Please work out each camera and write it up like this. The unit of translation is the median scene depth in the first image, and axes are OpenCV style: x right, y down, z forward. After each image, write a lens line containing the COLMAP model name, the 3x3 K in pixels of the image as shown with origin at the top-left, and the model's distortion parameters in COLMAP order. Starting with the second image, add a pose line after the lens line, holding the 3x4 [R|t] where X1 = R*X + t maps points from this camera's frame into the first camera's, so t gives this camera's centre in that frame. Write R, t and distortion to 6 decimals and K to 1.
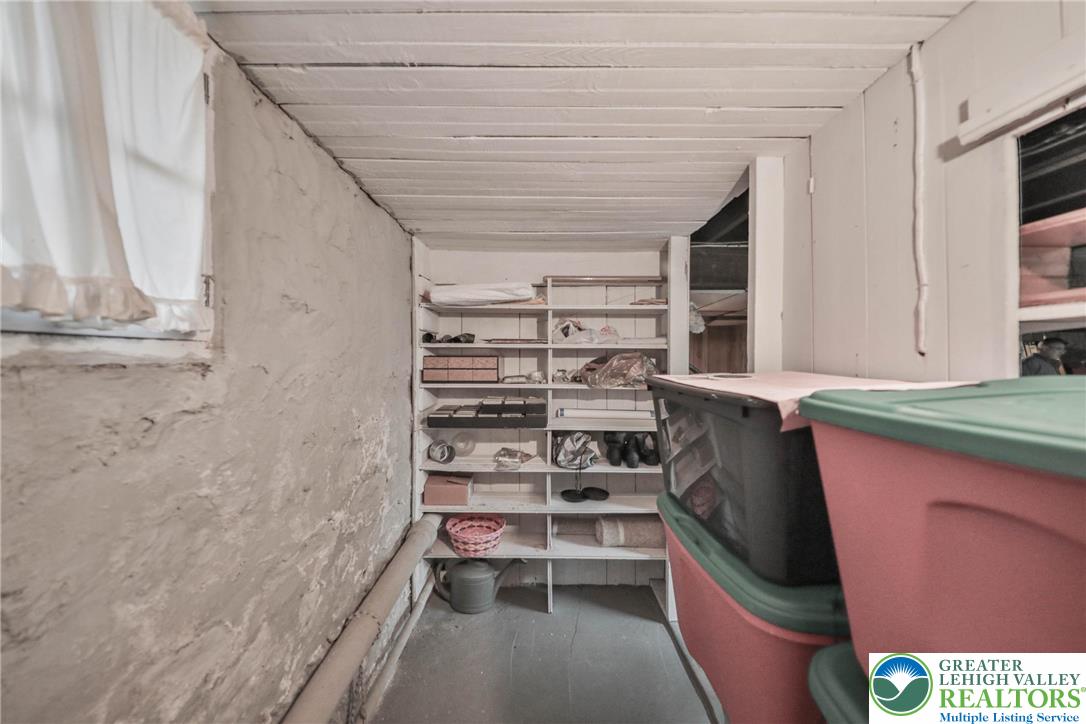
lens RADIAL K [[362.1, 0, 541.2], [0, 362.1, 357.6], [0, 0, 1]] dist [0.001342, -0.002604]
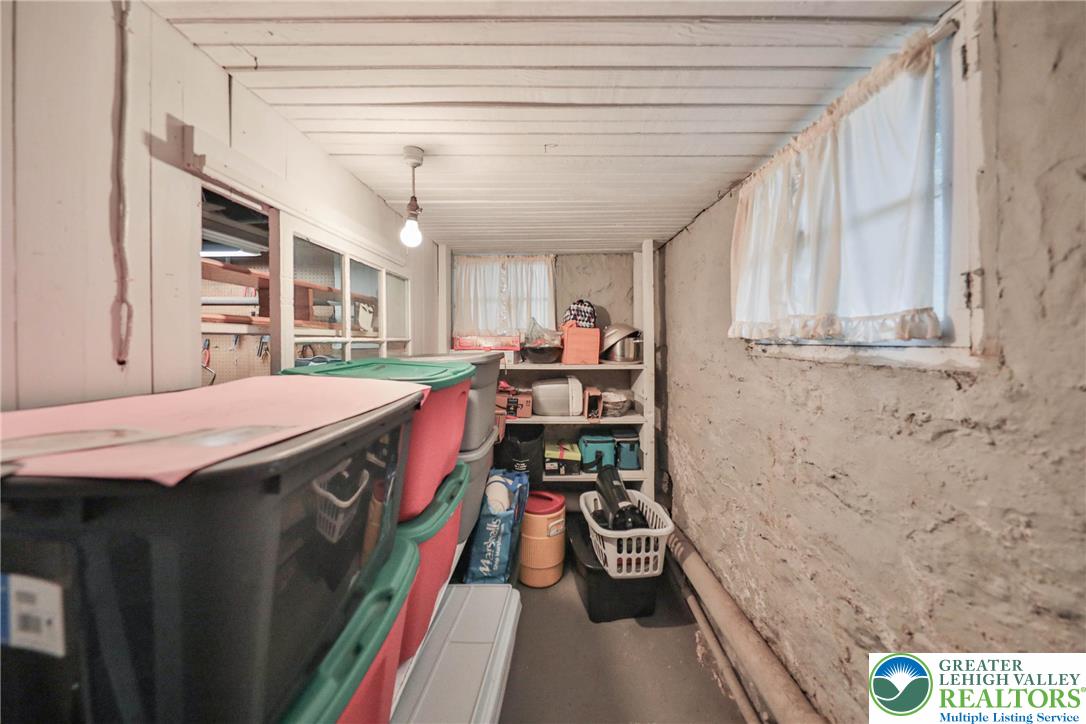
lens RADIAL K [[362.1, 0, 556.9], [0, 362.1, 340.0], [0, 0, 1]] dist [0.001342, -0.002604]
pose [[-0.999998, 0.001176, 0.001464, 0.084831], [0.001173, 0.999997, -0.002059, -0.076761], [-0.001467, -0.002057, -0.999997, 2.285631]]
